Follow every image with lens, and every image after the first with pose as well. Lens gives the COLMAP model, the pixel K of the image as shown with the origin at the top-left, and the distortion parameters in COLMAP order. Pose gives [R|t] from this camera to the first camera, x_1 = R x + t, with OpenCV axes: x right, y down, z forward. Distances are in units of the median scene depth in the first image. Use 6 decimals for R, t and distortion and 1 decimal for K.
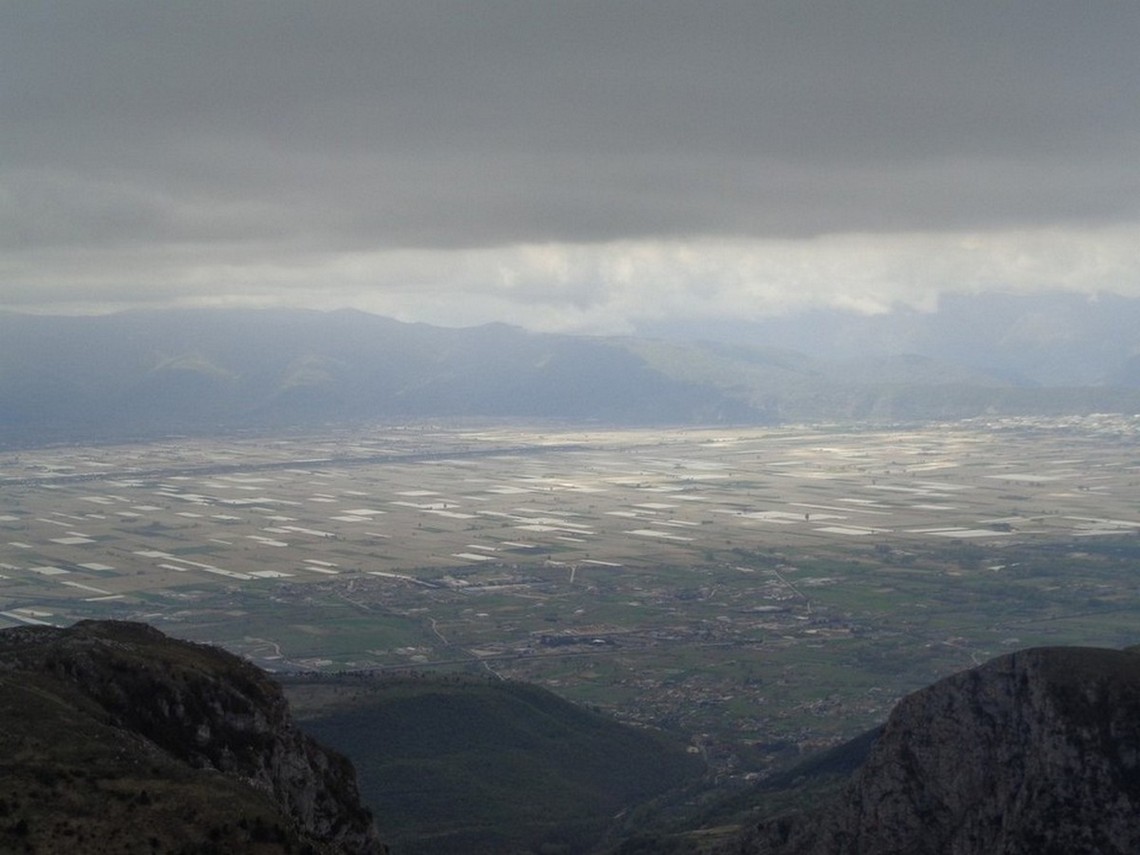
lens RADIAL K [[2036.8, 0, 583.3], [0, 2036.8, 412.2], [0, 0, 1]] dist [-0.000108, 0.023308]
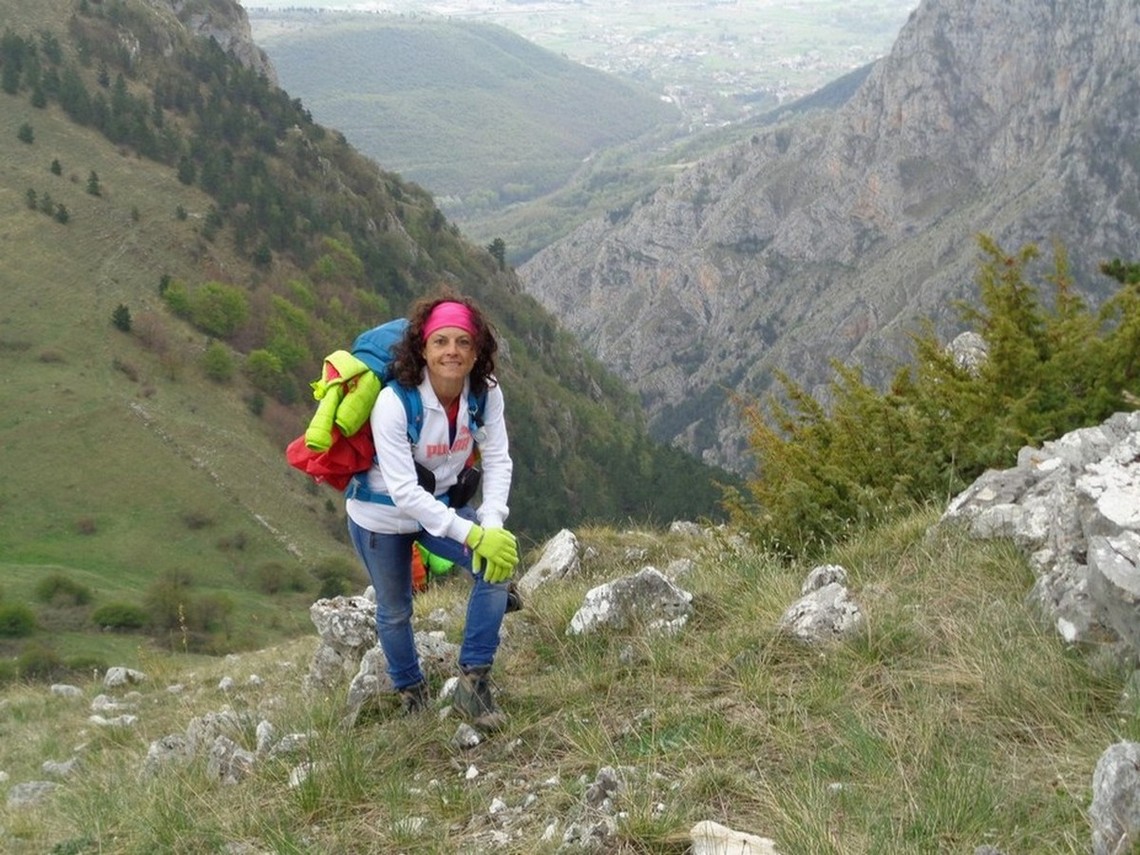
lens RADIAL K [[2036.8, 0, 583.3], [0, 2036.8, 412.2], [0, 0, 1]] dist [-0.000108, 0.023308]
pose [[0.999770, 0.011253, 0.018258, -0.000055], [-0.016208, 0.953941, 0.299556, 0.065288], [-0.014046, -0.299783, 0.953904, 0.166525]]
